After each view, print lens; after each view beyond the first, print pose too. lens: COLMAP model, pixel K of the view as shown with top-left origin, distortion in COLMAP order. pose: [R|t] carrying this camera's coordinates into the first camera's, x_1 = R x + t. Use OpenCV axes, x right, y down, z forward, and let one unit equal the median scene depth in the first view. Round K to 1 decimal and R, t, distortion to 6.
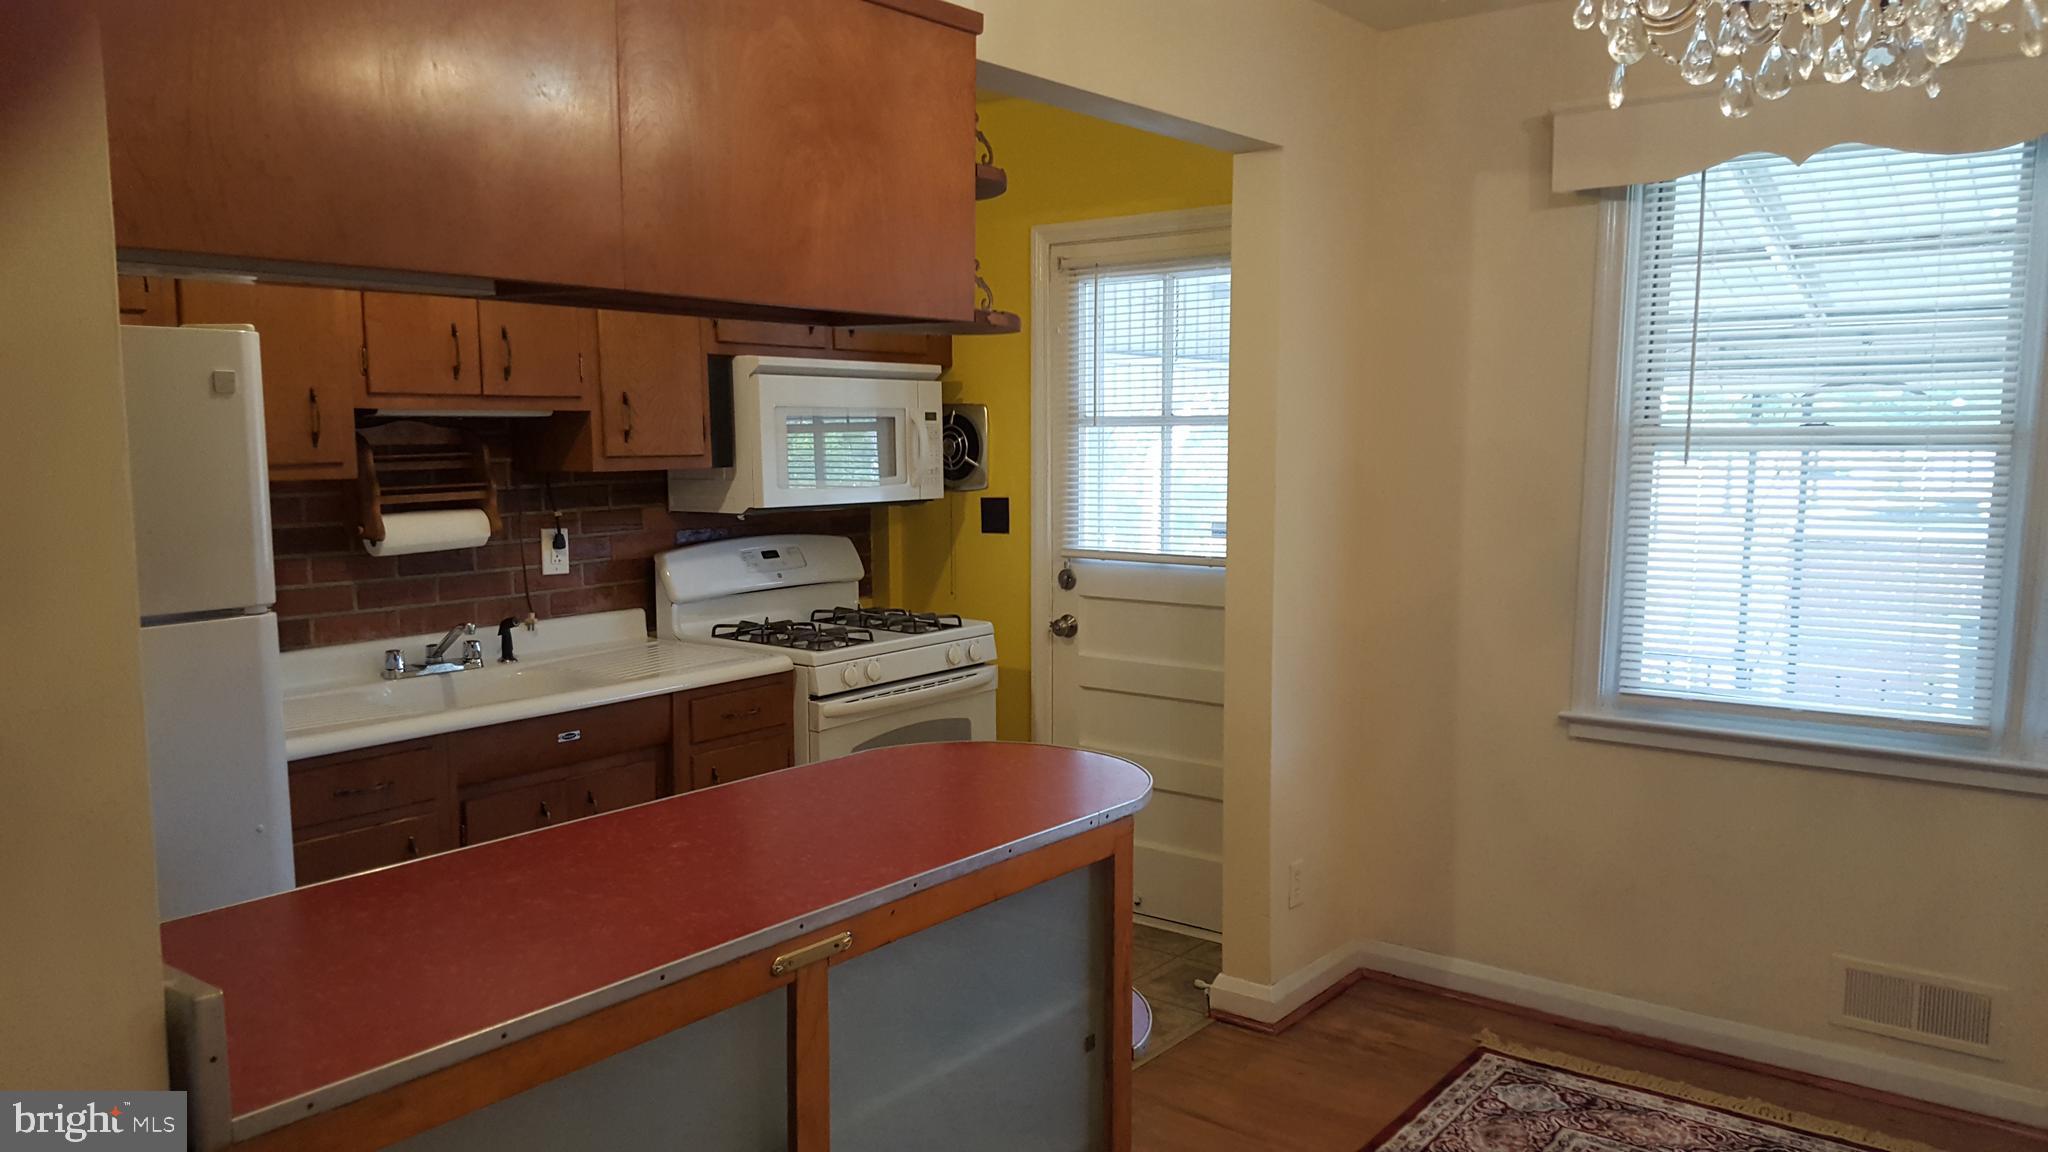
lens RADIAL K [[1529.8, 0, 1025.2], [0, 1529.8, 581.4], [0, 0, 1]] dist [0.065420, -0.006309]
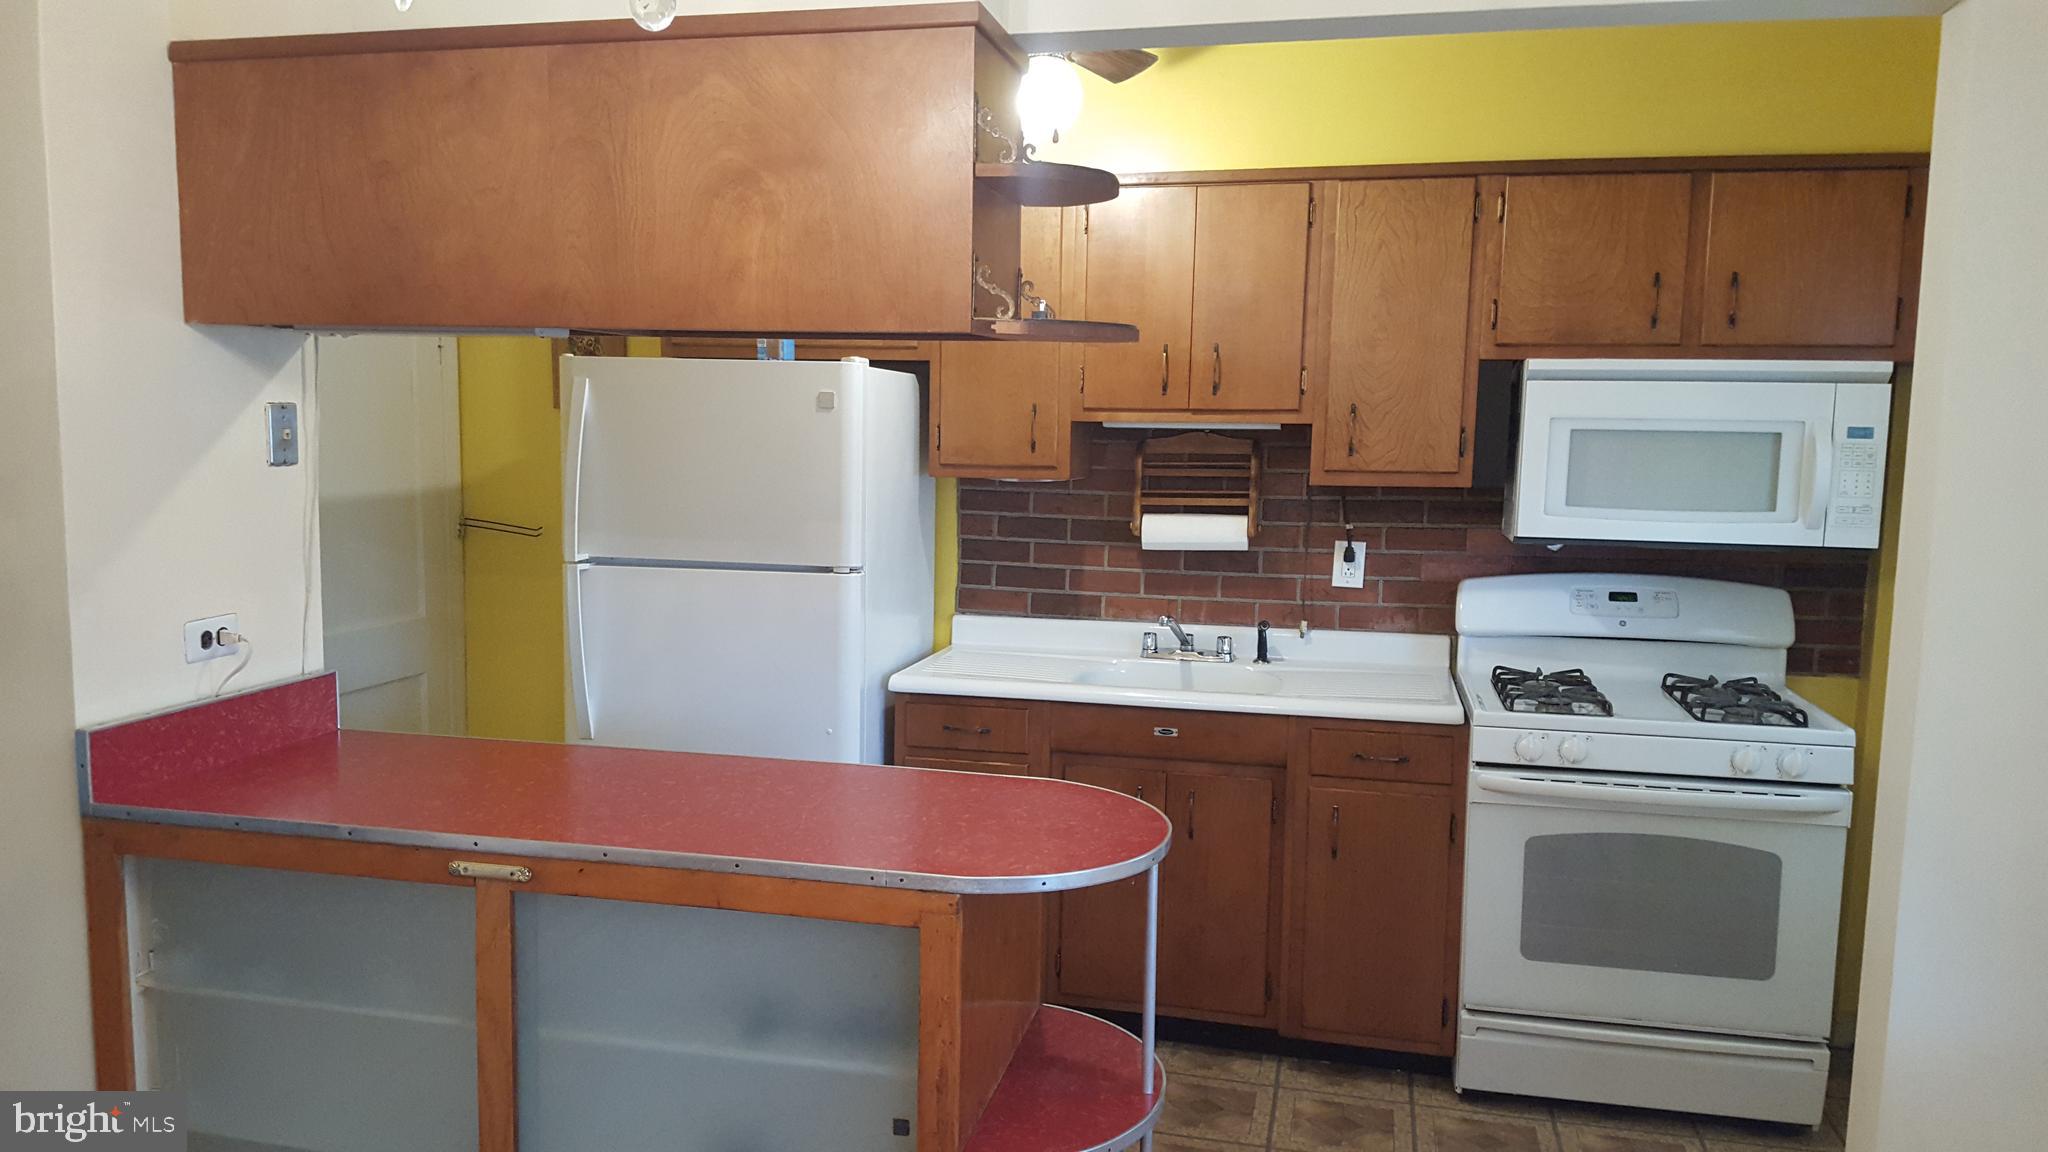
lens RADIAL K [[1529.8, 0, 1023.9], [0, 1529.8, 581.5], [0, 0, 1]] dist [0.065420, -0.006309]
pose [[0.396385, 0.103566, -0.912224, 0.533035], [-0.108052, 0.991974, 0.065669, -0.052354], [0.911704, 0.072538, 0.404394, 0.418286]]
